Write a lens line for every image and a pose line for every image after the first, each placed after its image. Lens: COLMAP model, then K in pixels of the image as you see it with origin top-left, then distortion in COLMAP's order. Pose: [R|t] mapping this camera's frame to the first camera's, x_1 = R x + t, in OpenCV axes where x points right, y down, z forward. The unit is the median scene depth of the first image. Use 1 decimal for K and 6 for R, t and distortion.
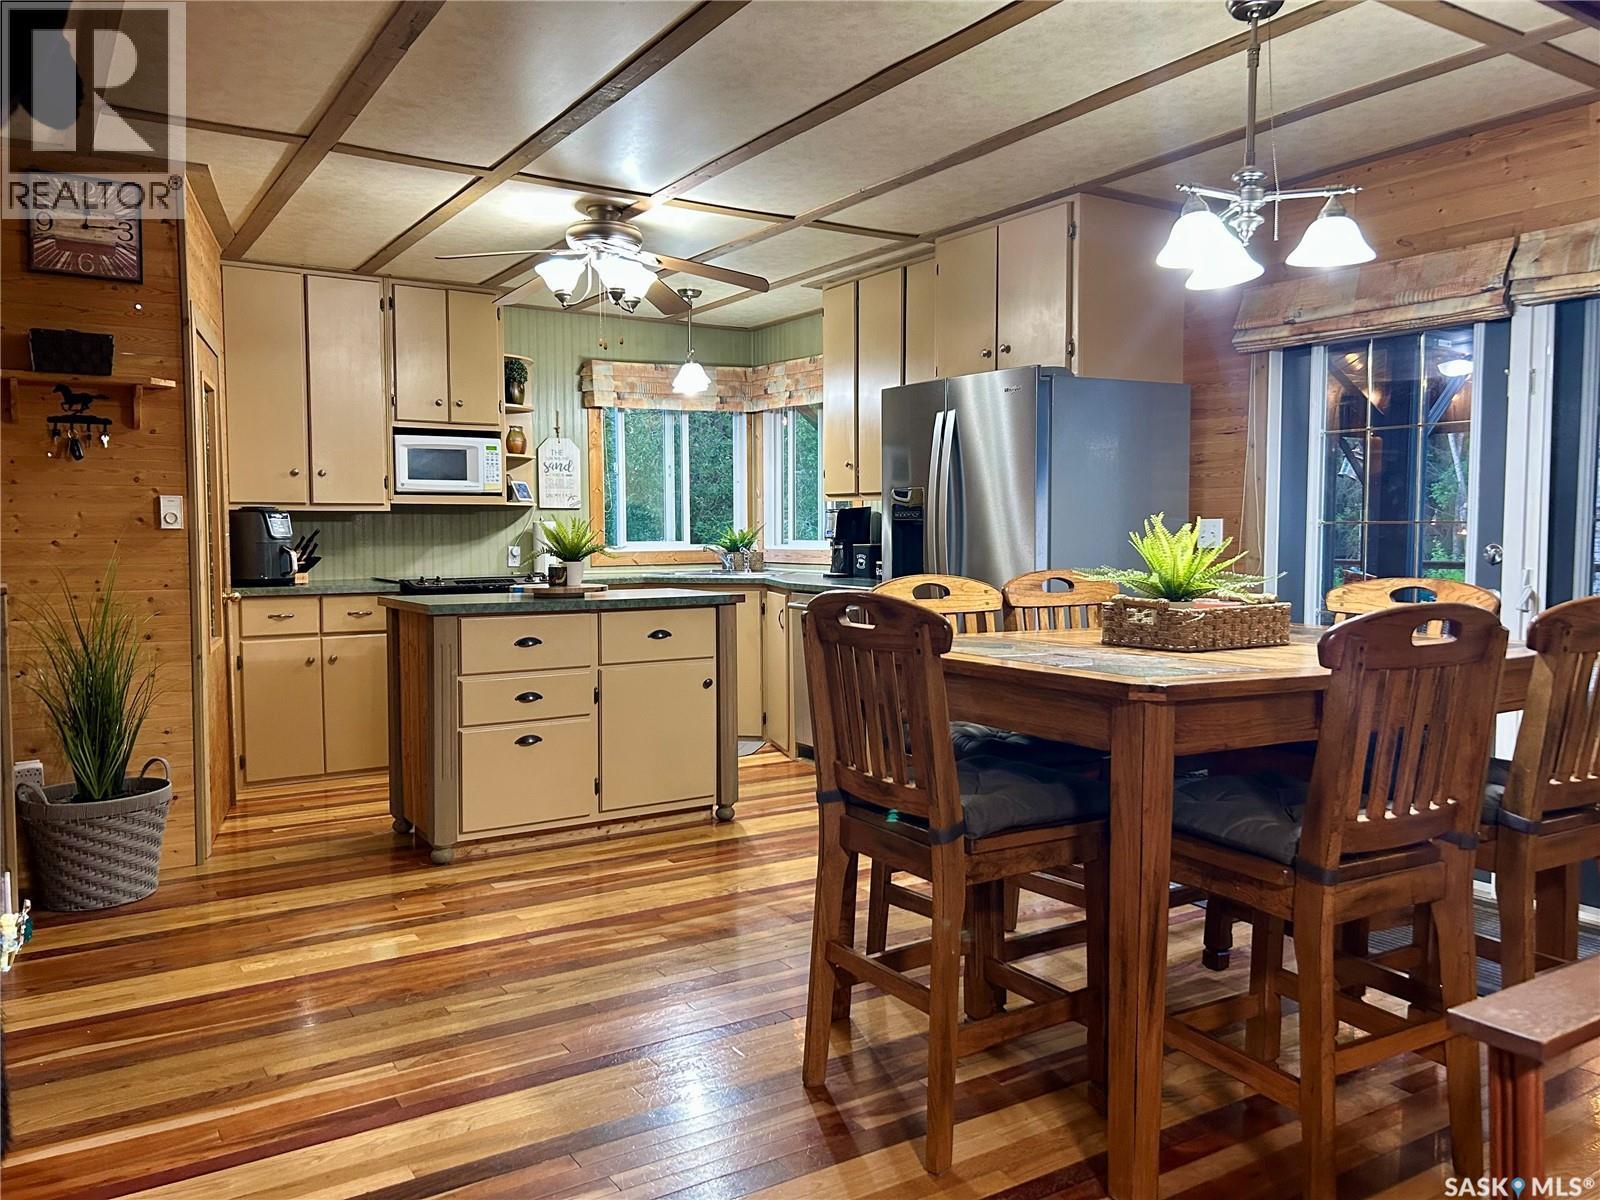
lens RADIAL K [[1192.5, 0, 798.0], [0, 1192.5, 601.6], [0, 0, 1]] dist [0.041662, -0.005457]
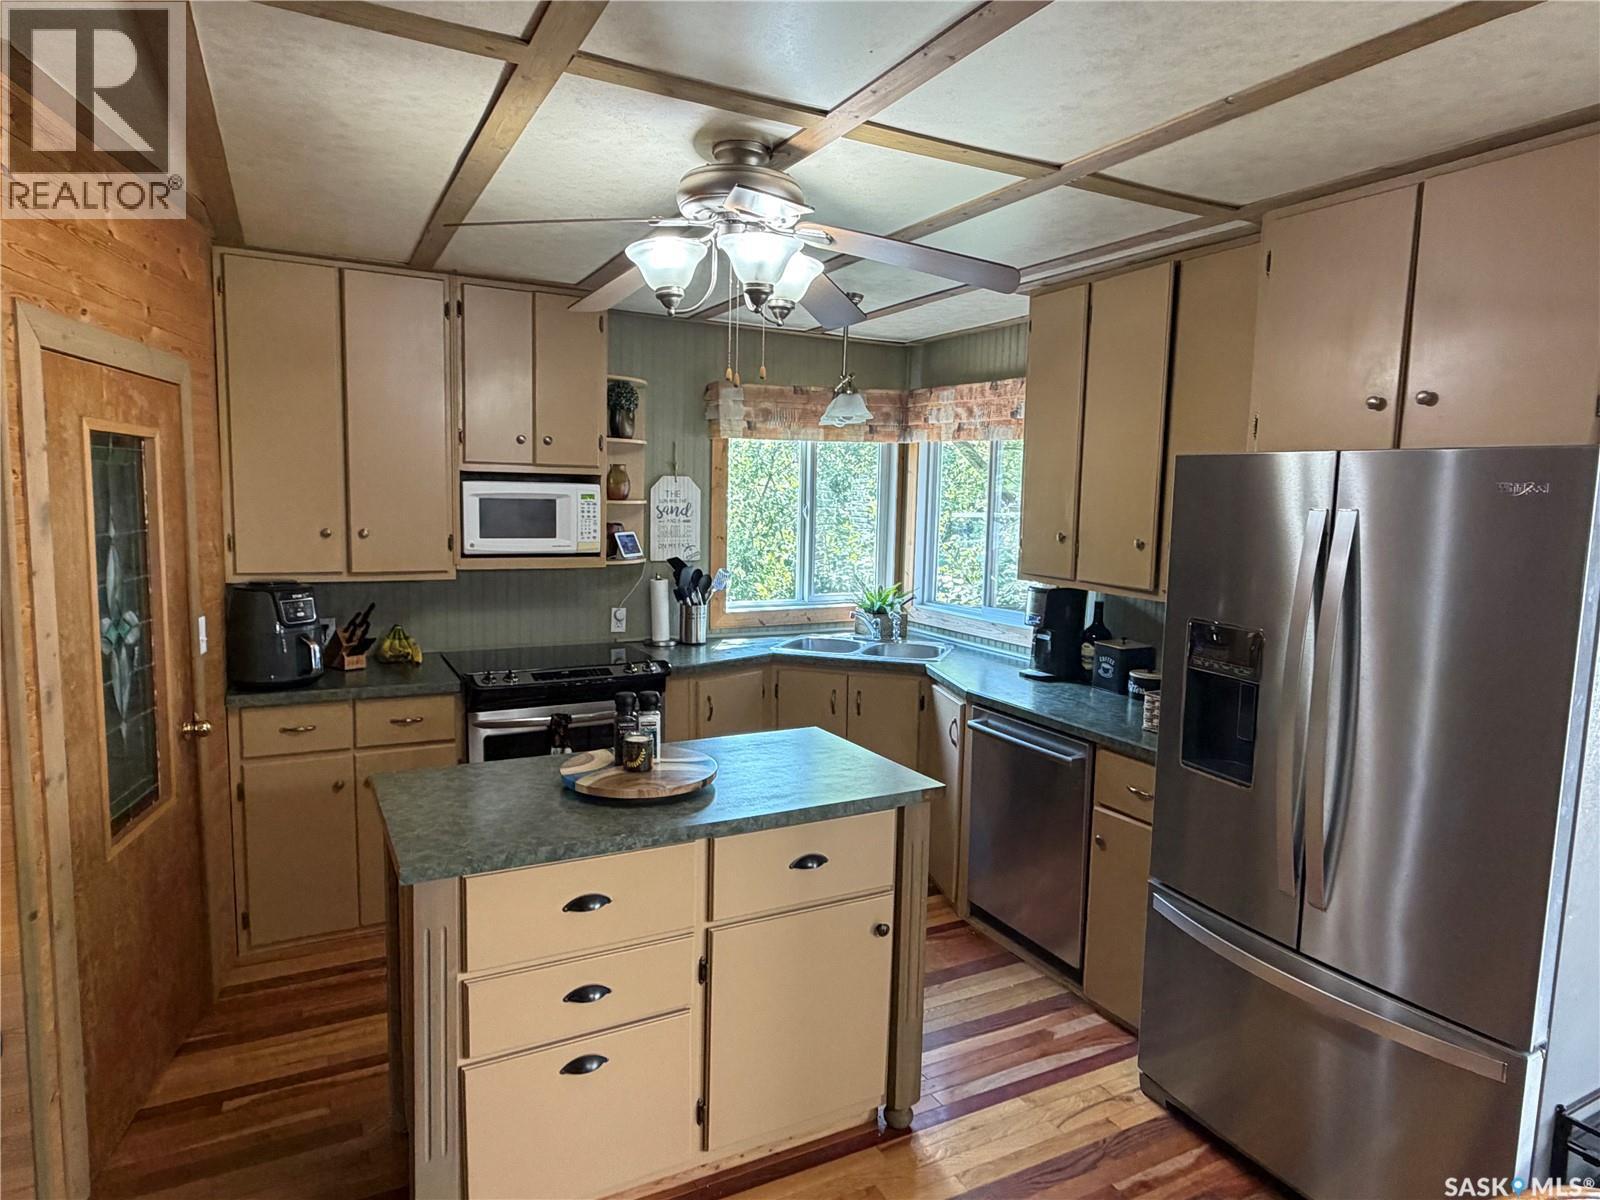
lens RADIAL K [[939.2, 0, 798.7], [0, 939.2, 596.3], [0, 0, 1]] dist [-0.002464, 0.000487]
pose [[0.995801, 0.038267, -0.083162, -0.073090], [-0.034306, 0.998232, 0.048548, -0.110036], [0.084873, -0.045492, 0.995353, 0.447231]]
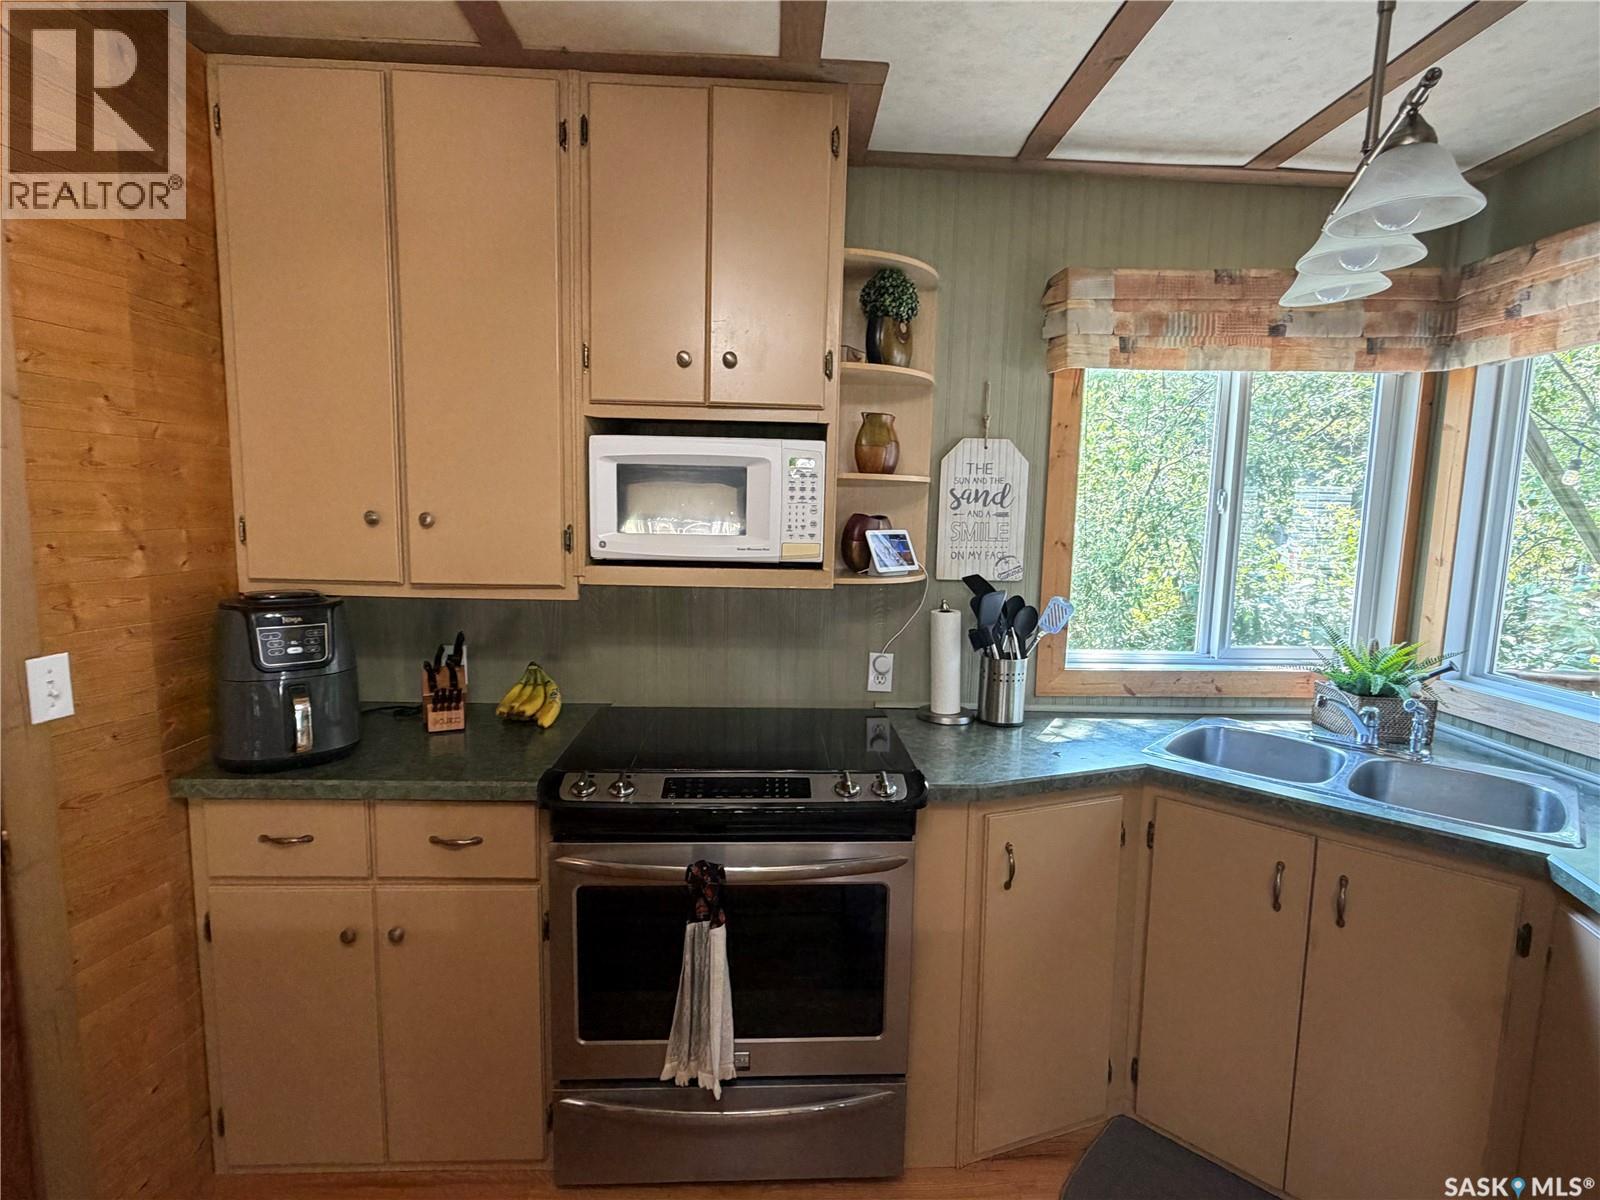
lens RADIAL K [[800.4, 0, 805.0], [0, 800.4, 602.7], [0, 0, 1]] dist [0.000133, 0.000490]
pose [[0.863303, 0.086094, -0.497288, -0.118179], [-0.058676, 0.995782, 0.070534, -0.110003], [0.501264, -0.031713, 0.864713, 0.841102]]
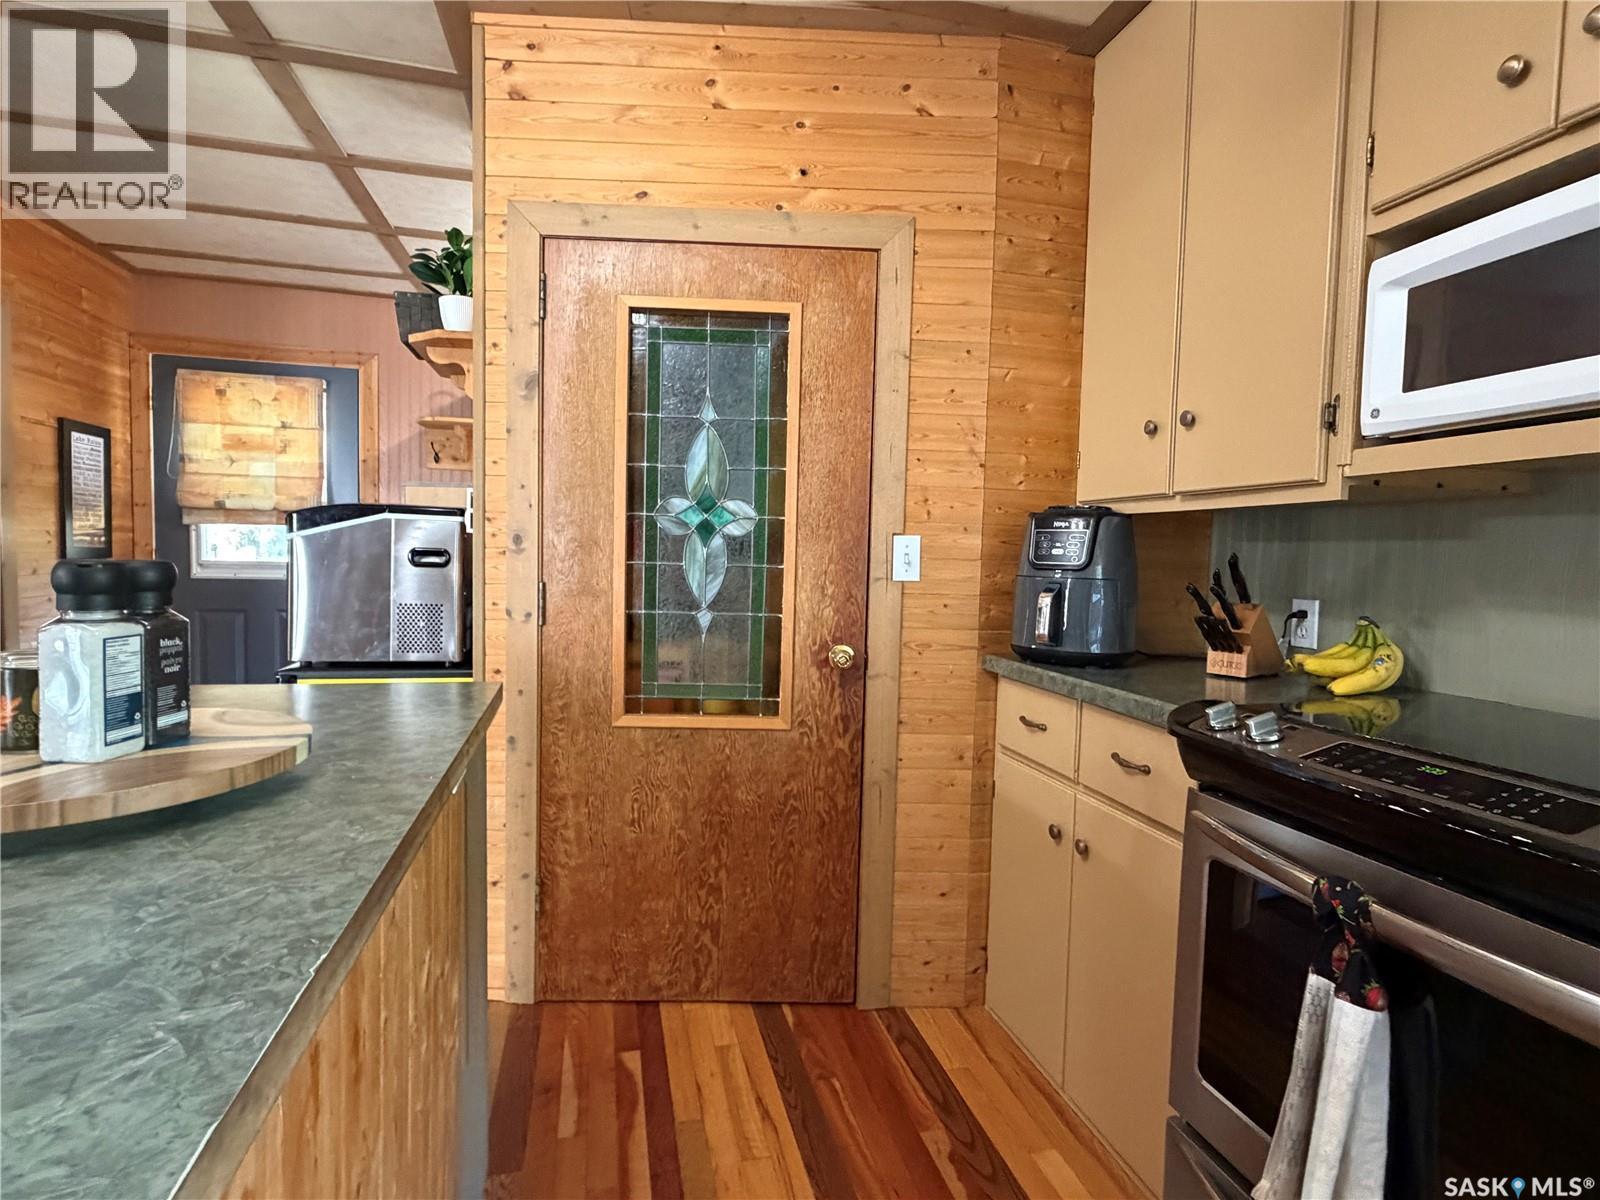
lens RADIAL K [[800.4, 0, 797.8], [0, 800.4, 601.0], [0, 0, 1]] dist [0.000133, 0.000490]
pose [[-0.322576, 0.050053, -0.945219, -0.086440], [-0.083595, 0.993192, 0.081122, -0.057232], [0.942845, 0.105184, -0.316195, 1.010234]]
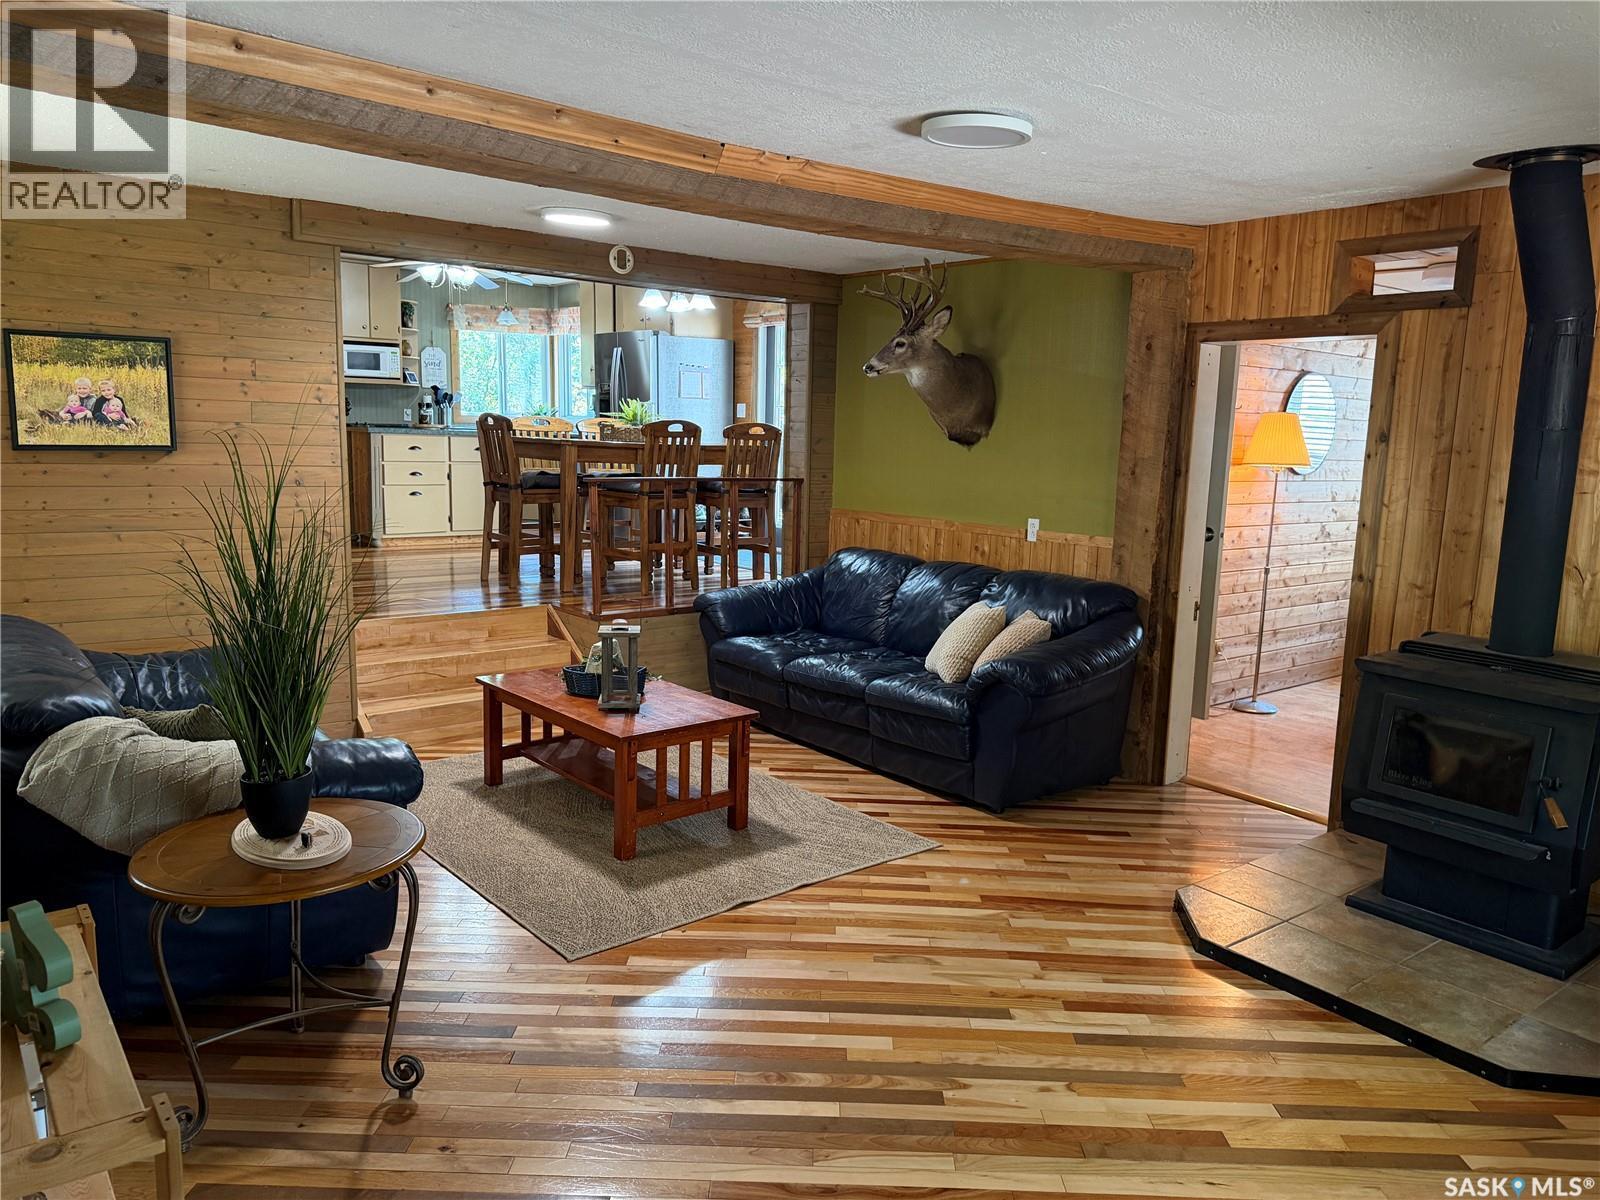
lens RADIAL K [[1104.5, 0, 811.9], [0, 1104.5, 610.4], [0, 0, 1]] dist [0.009426, -0.001679]
pose [[0.992888, 0.015835, 0.117991, 0.204391], [-0.028016, 0.994358, 0.102306, 0.080152], [-0.115705, -0.104884, 0.987731, -0.869903]]
